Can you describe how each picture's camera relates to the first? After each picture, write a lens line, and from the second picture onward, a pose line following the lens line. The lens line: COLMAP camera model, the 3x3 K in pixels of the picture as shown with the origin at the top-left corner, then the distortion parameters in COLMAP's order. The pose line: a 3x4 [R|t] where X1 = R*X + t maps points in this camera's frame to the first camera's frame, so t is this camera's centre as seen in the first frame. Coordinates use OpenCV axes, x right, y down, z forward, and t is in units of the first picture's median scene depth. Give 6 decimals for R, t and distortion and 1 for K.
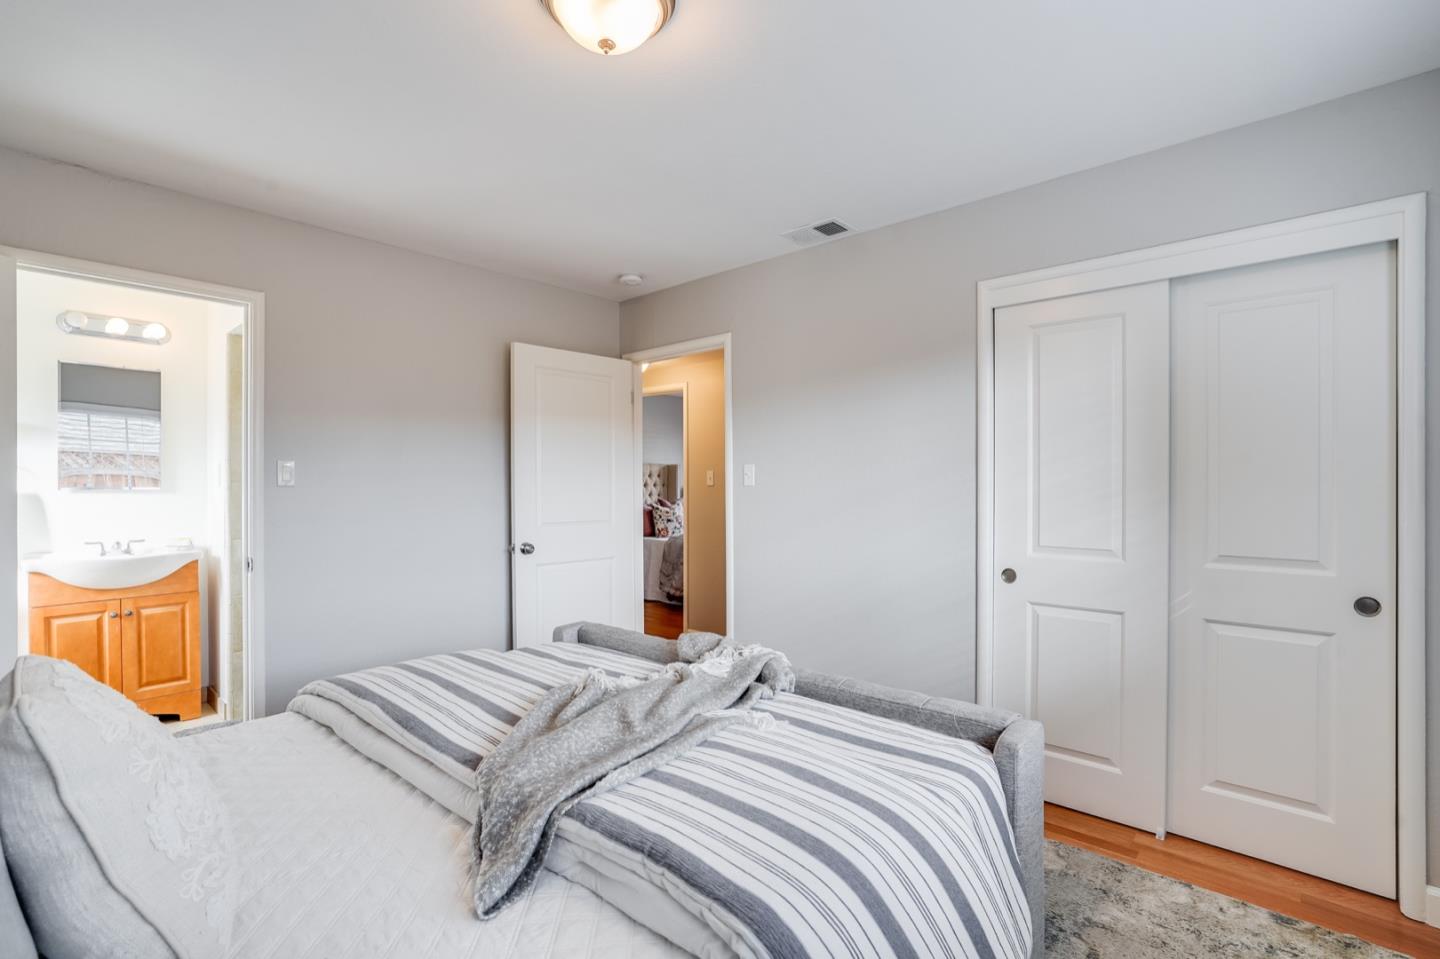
lens RADIAL K [[671.6, 0, 729.4], [0, 671.6, 468.0], [0, 0, 1]] dist [-0.001663, 0.000306]
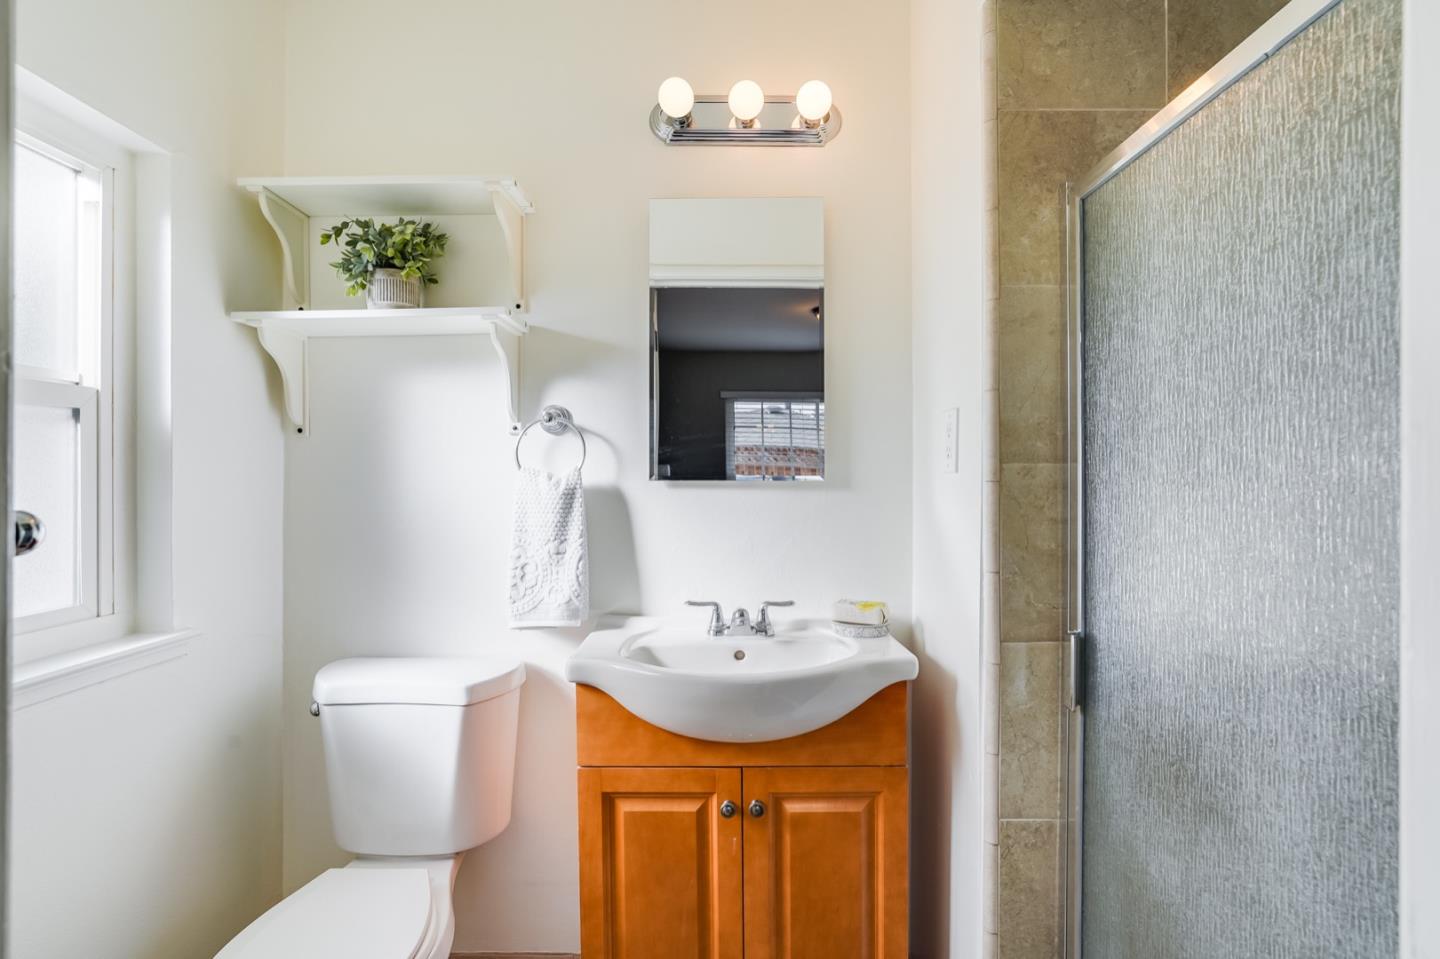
lens RADIAL K [[671.6, 0, 729.4], [0, 671.6, 468.0], [0, 0, 1]] dist [-0.001663, 0.000306]
pose [[0.667236, 0.007741, -0.744806, -0.616831], [-0.007373, 0.999966, 0.003788, 0.024441], [0.744809, 0.002964, 0.667271, 0.724041]]
